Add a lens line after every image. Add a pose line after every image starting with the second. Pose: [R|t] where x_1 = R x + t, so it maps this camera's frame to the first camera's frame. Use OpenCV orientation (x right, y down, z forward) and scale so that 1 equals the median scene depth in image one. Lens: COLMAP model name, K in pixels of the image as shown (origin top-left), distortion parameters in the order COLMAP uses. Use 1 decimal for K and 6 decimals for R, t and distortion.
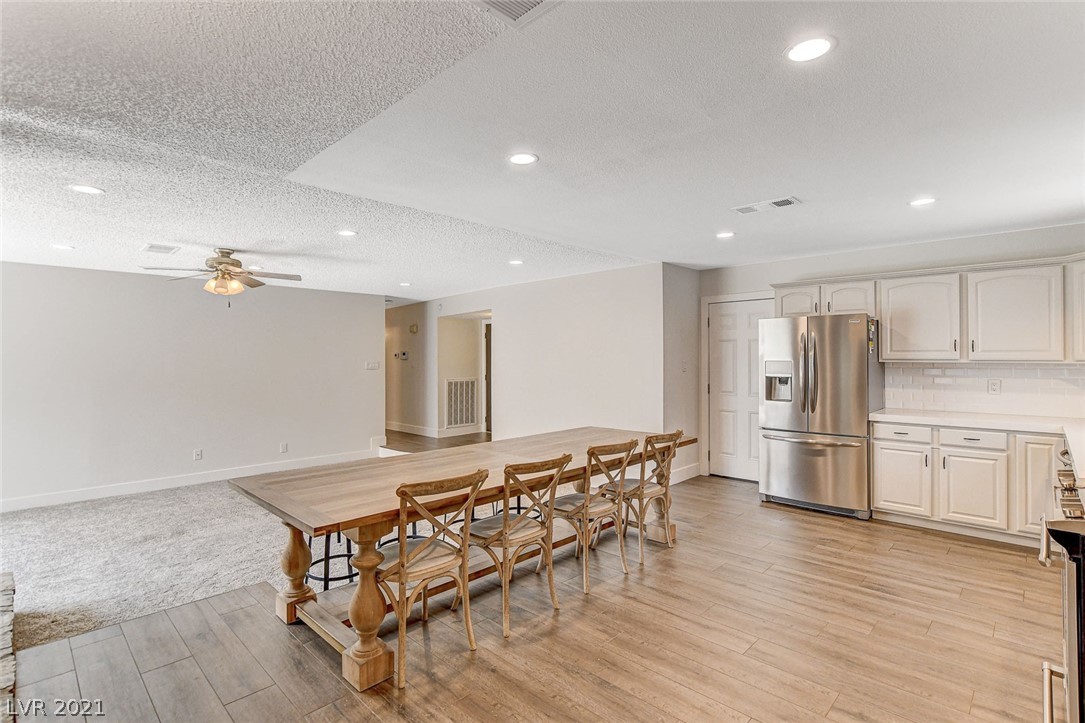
lens RADIAL K [[524.9, 0, 542.5], [0, 524.9, 361.5], [0, 0, 1]] dist [-0.001393, -0.000903]
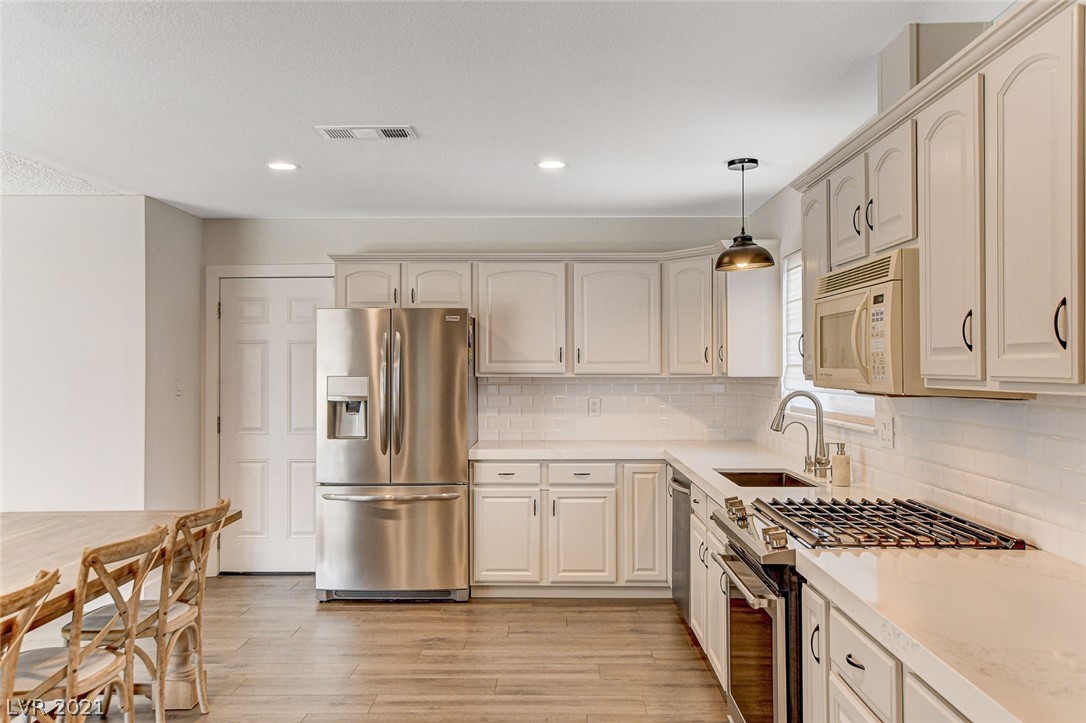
lens RADIAL K [[883.8, 0, 543.0], [0, 883.8, 361.5], [0, 0, 1]] dist [-0.031985, 0.115142]
pose [[0.734036, 0.006710, 0.679077, -0.119460], [0.005776, 0.999853, -0.016123, 0.000157], [-0.679086, 0.015758, 0.733890, 0.060665]]
